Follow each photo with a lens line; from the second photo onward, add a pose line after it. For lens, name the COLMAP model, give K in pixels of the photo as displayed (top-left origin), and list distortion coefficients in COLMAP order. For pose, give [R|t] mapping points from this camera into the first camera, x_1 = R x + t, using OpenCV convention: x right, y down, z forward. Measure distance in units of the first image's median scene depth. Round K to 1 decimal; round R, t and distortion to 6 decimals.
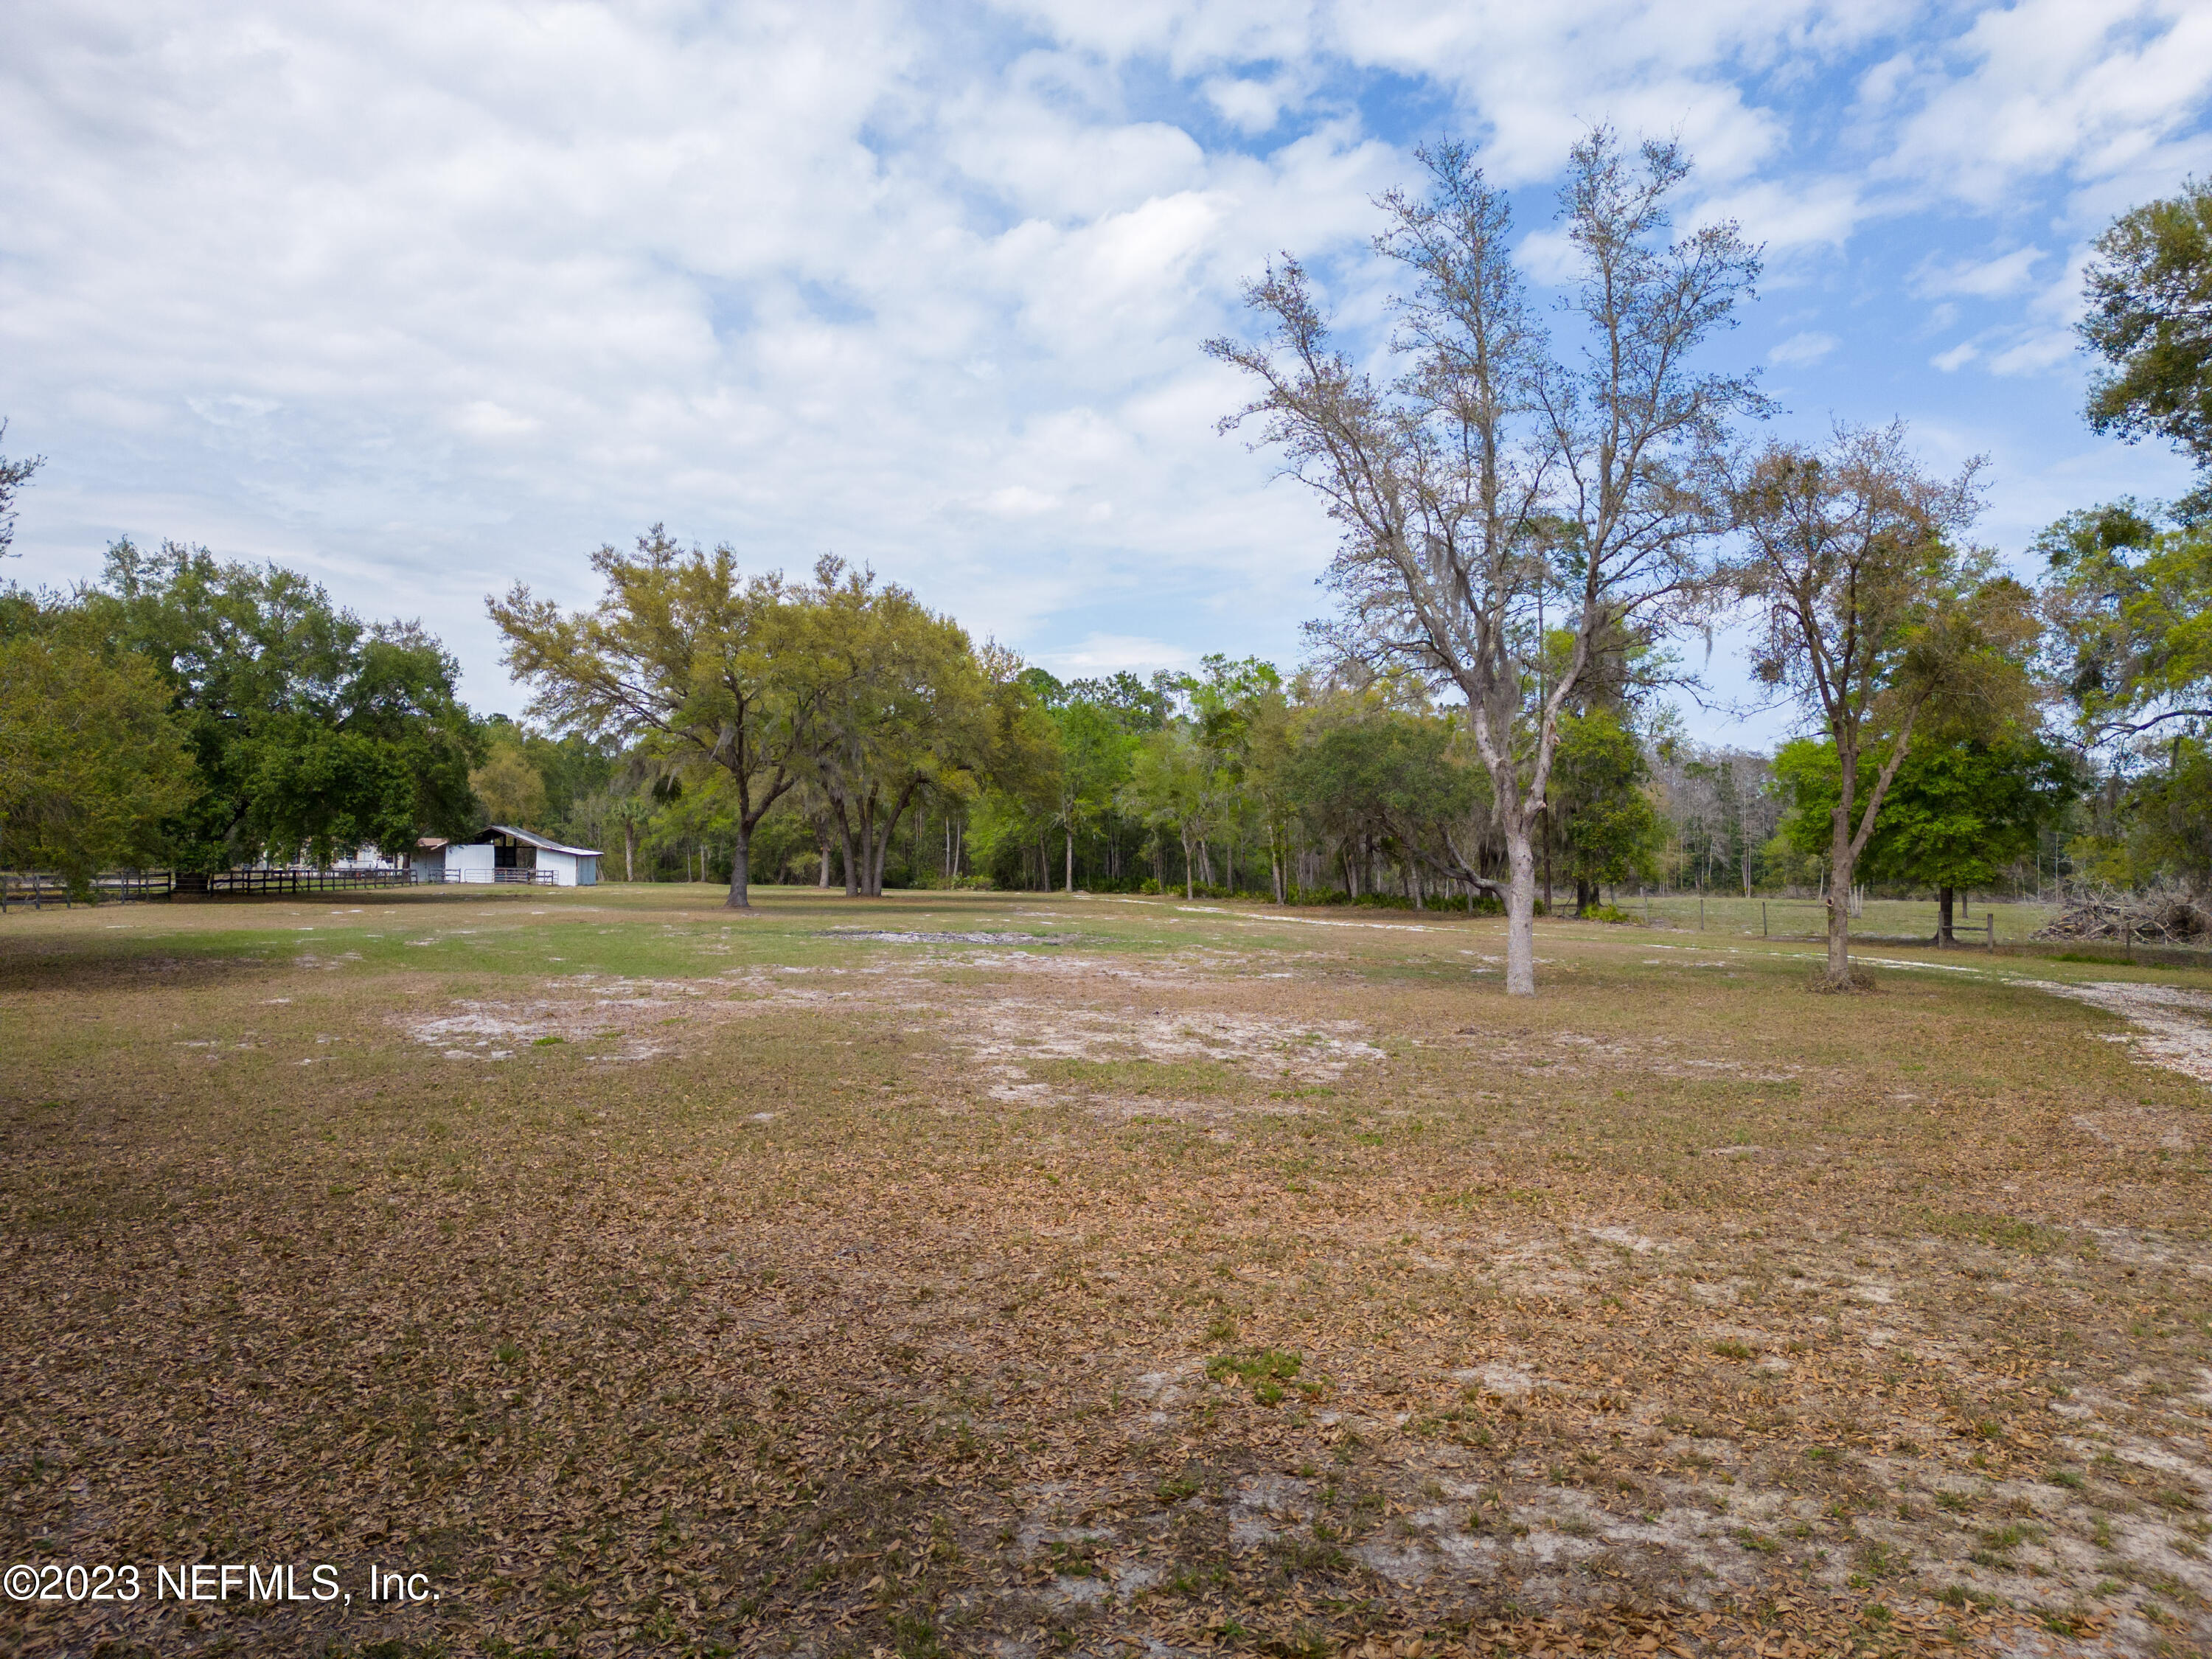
lens RADIAL K [[1548.7, 0, 1103.2], [0, 1548.7, 823.2], [0, 0, 1]] dist [0.070698, -0.067119]
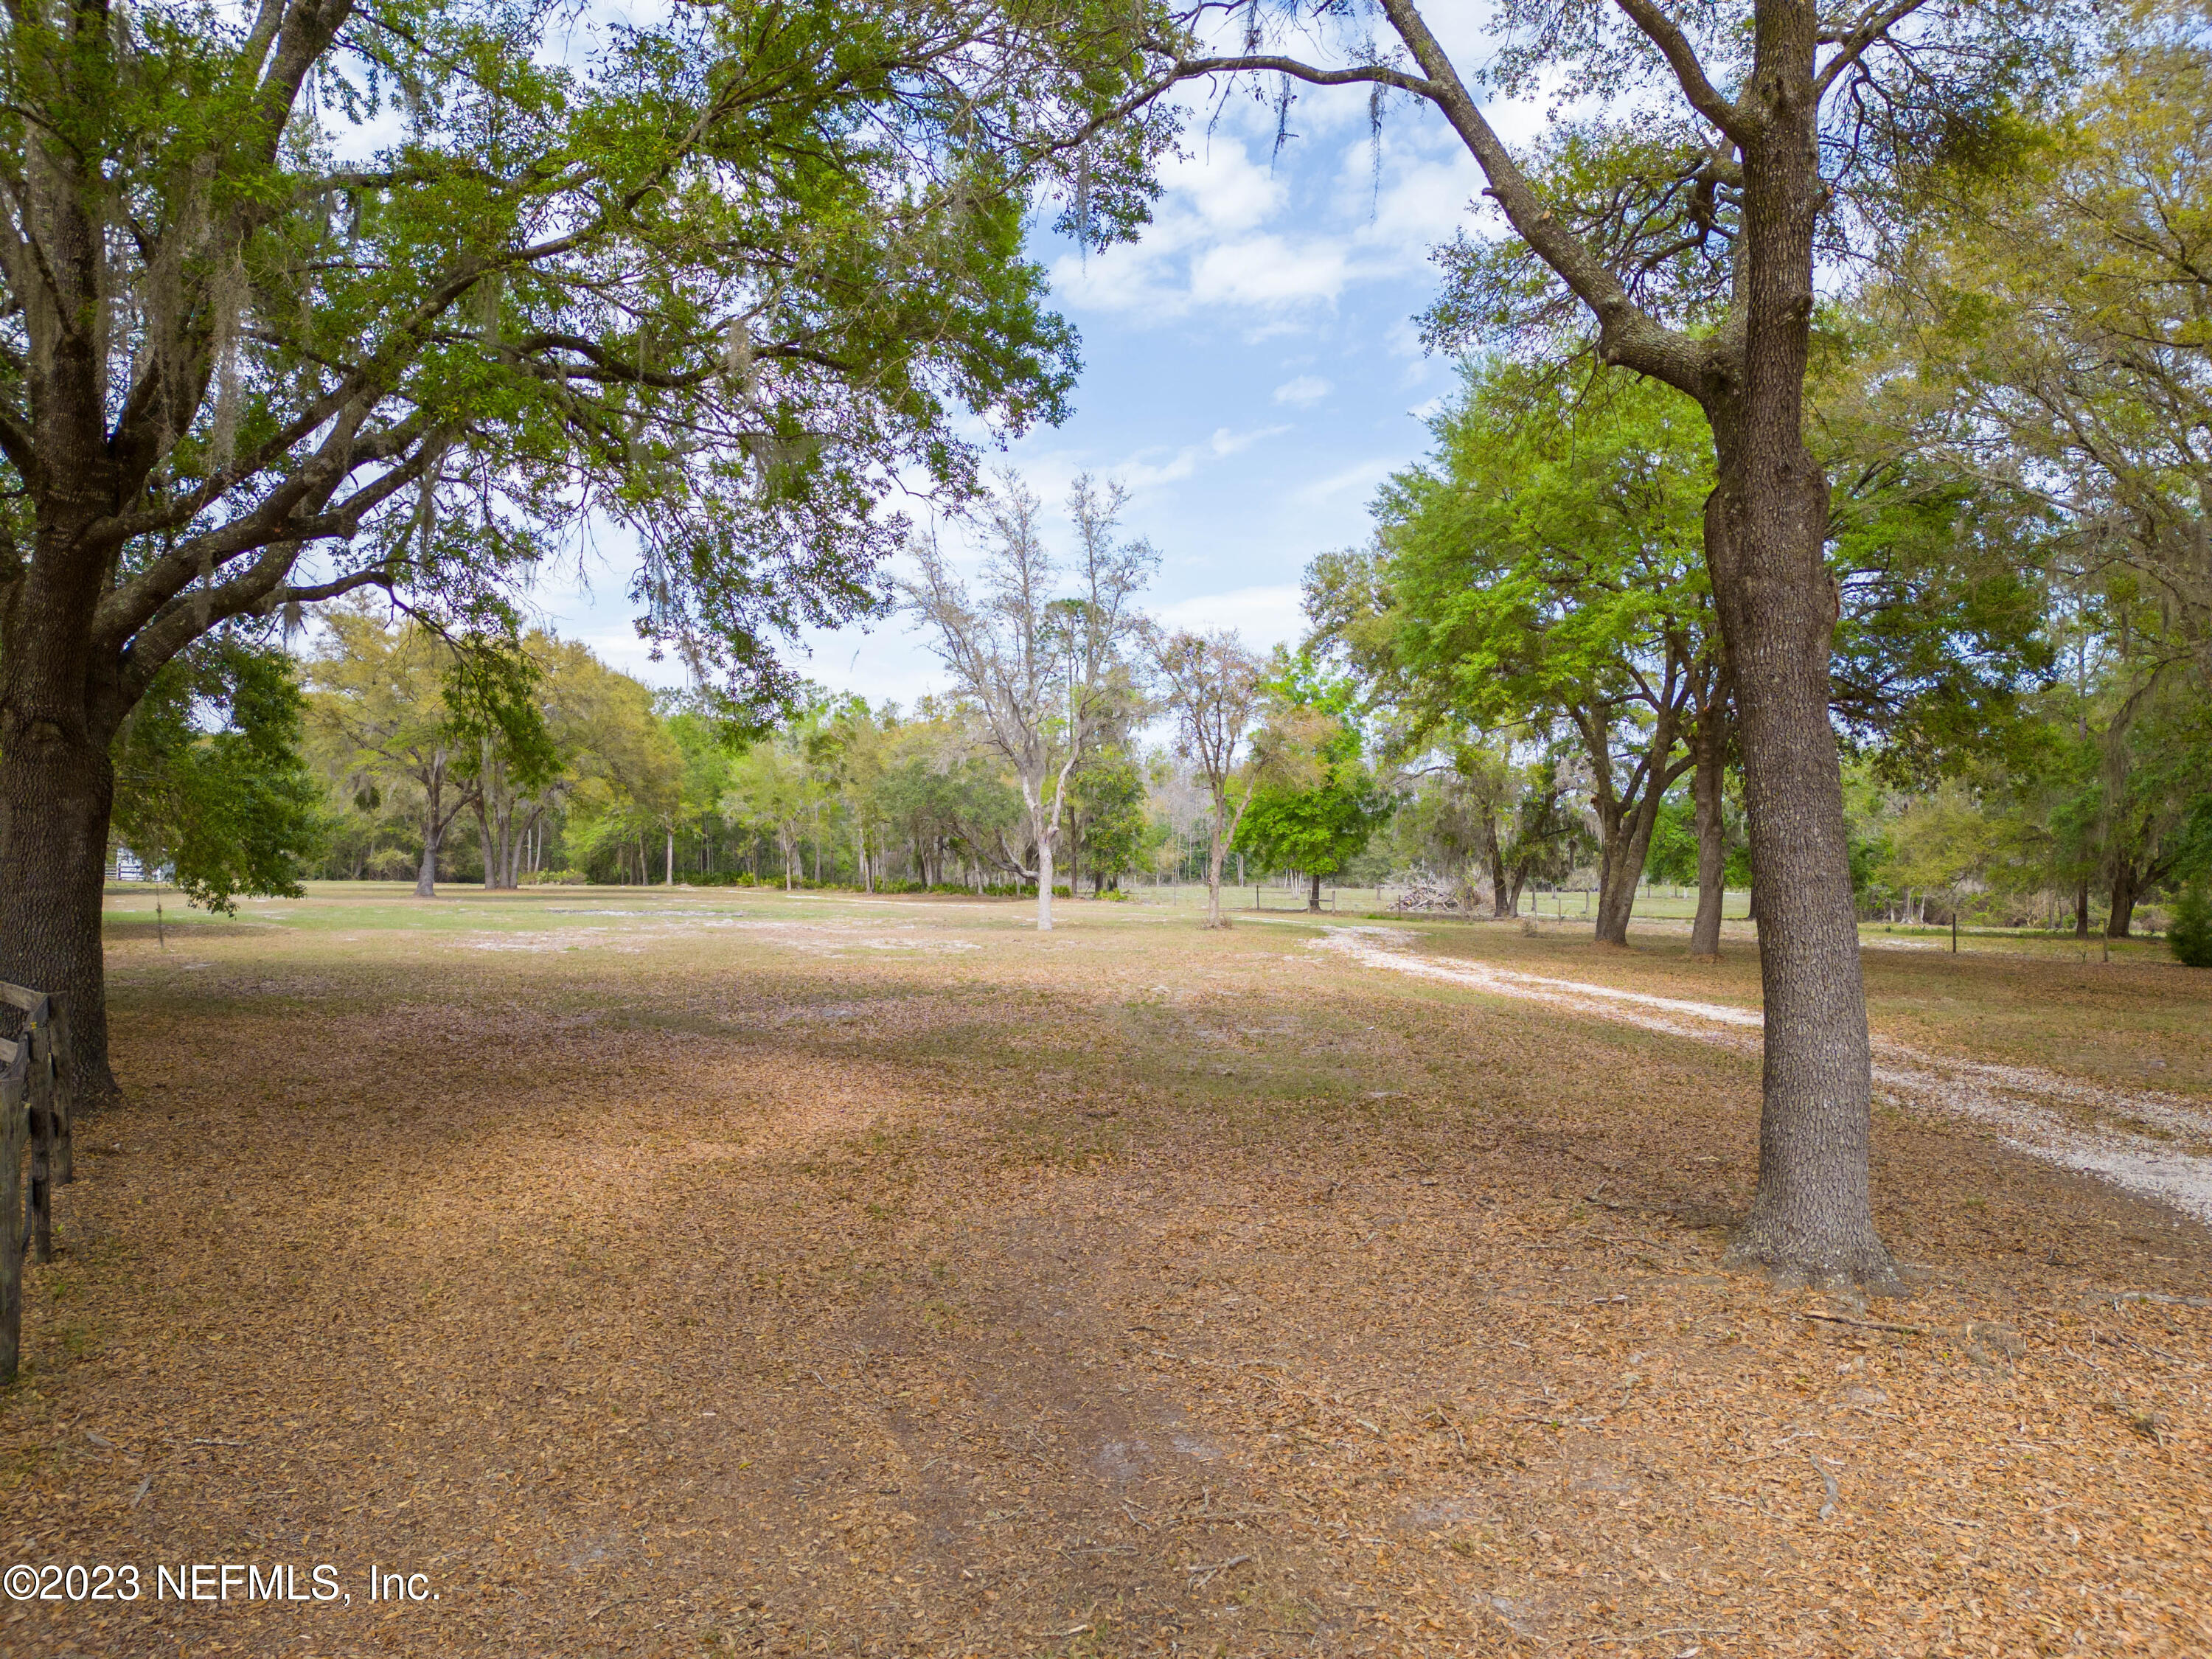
lens RADIAL K [[1548.7, 0, 1103.2], [0, 1548.7, 823.2], [0, 0, 1]] dist [0.070698, -0.067119]
pose [[0.959206, 0.006283, 0.282640, -0.062457], [-0.007173, 0.999972, 0.002115, -0.007564], [-0.282618, -0.004056, 0.959224, -0.262963]]
